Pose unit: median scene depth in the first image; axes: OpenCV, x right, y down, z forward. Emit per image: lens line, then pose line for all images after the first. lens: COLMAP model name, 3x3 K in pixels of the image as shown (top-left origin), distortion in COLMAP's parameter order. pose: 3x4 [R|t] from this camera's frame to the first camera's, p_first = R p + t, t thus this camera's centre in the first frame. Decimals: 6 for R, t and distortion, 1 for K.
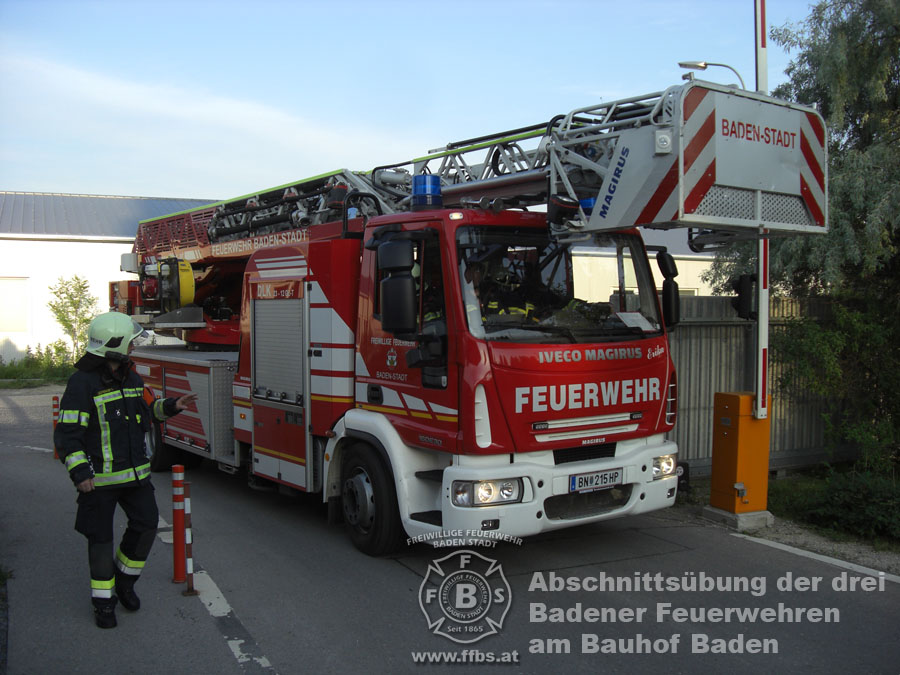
lens RADIAL K [[985.0, 0, 450.0], [0, 985.0, 337.5], [0, 0, 1]] dist [-0.157318, 0.012932]
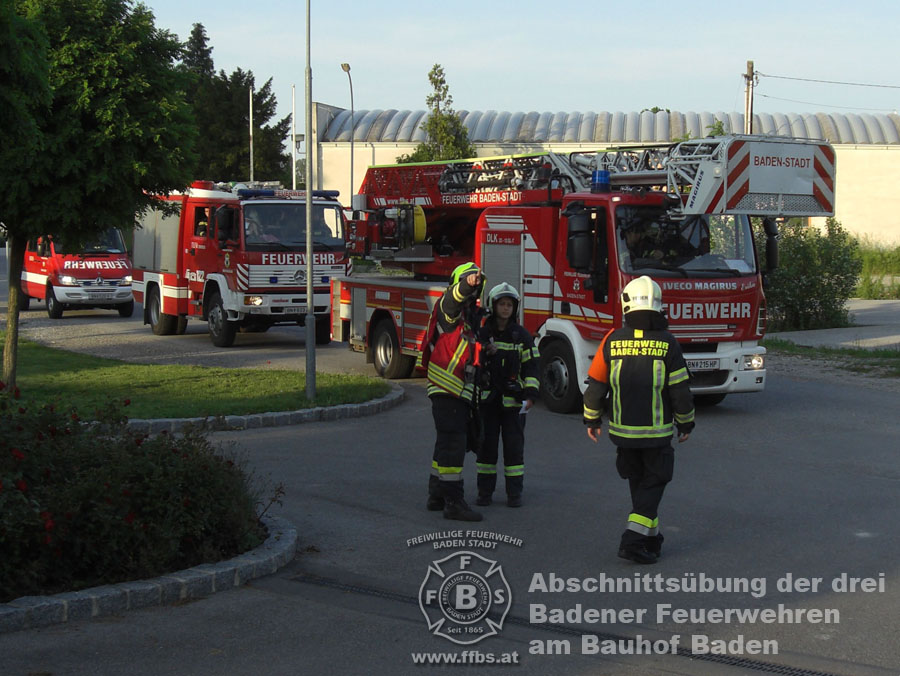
lens RADIAL K [[985.0, 0, 450.0], [0, 985.0, 338.0], [0, 0, 1]] dist [-0.157318, 0.012932]
pose [[0.978608, 0.035291, -0.202686, 0.066957], [-0.021892, 0.997447, 0.067976, 0.002805], [0.204568, -0.062085, 0.976882, -0.611999]]
